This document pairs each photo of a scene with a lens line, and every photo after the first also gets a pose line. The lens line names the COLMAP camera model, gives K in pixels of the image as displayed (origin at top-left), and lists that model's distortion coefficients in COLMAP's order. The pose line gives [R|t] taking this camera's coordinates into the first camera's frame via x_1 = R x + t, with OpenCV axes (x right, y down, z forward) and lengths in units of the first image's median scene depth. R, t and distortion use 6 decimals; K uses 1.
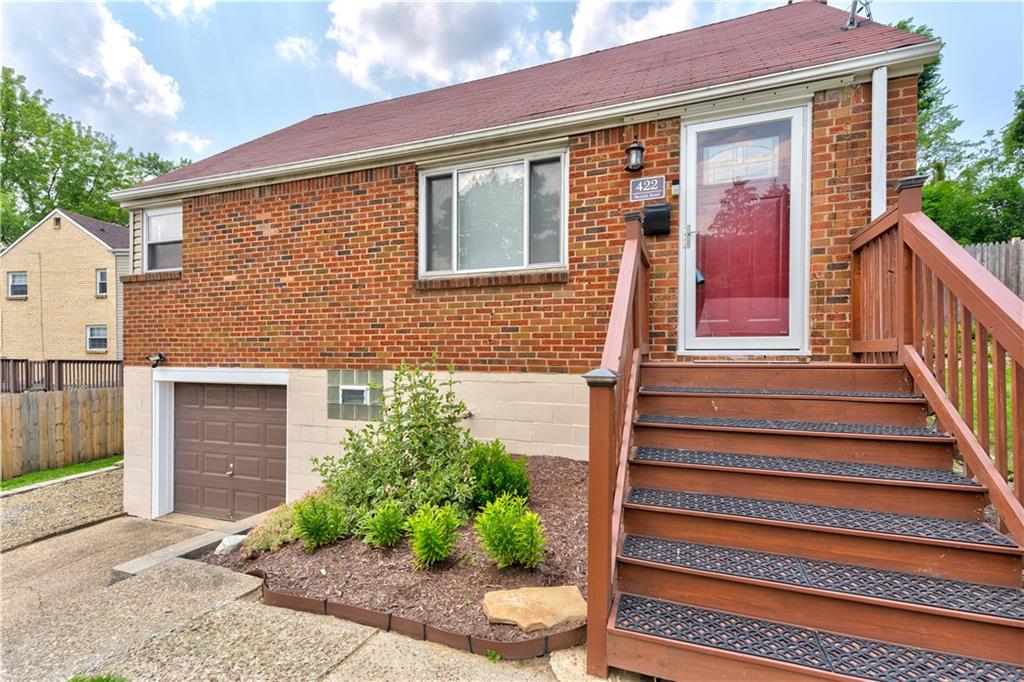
lens RADIAL K [[449.9, 0, 514.1], [0, 449.9, 364.1], [0, 0, 1]] dist [0.025238, -0.001542]
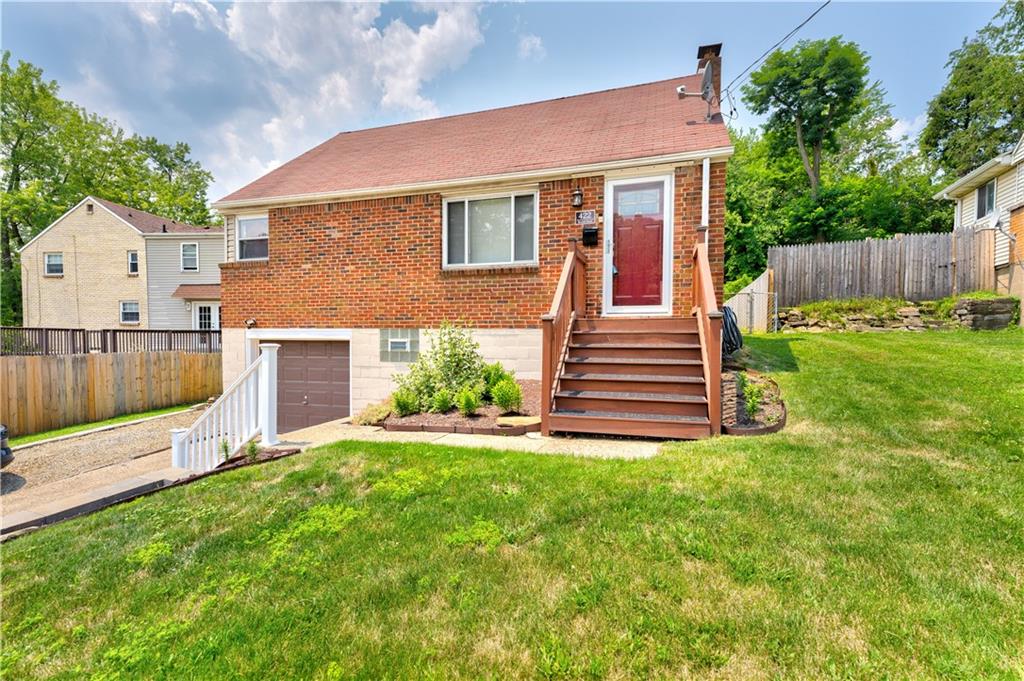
lens RADIAL K [[449.9, 0, 510.3], [0, 449.9, 359.2], [0, 0, 1]] dist [0.025238, -0.001542]
pose [[0.999198, -0.001723, 0.040001, -0.039687], [0.000298, 0.999366, 0.035591, 0.061264], [-0.040037, -0.035550, 0.998566, -0.528677]]
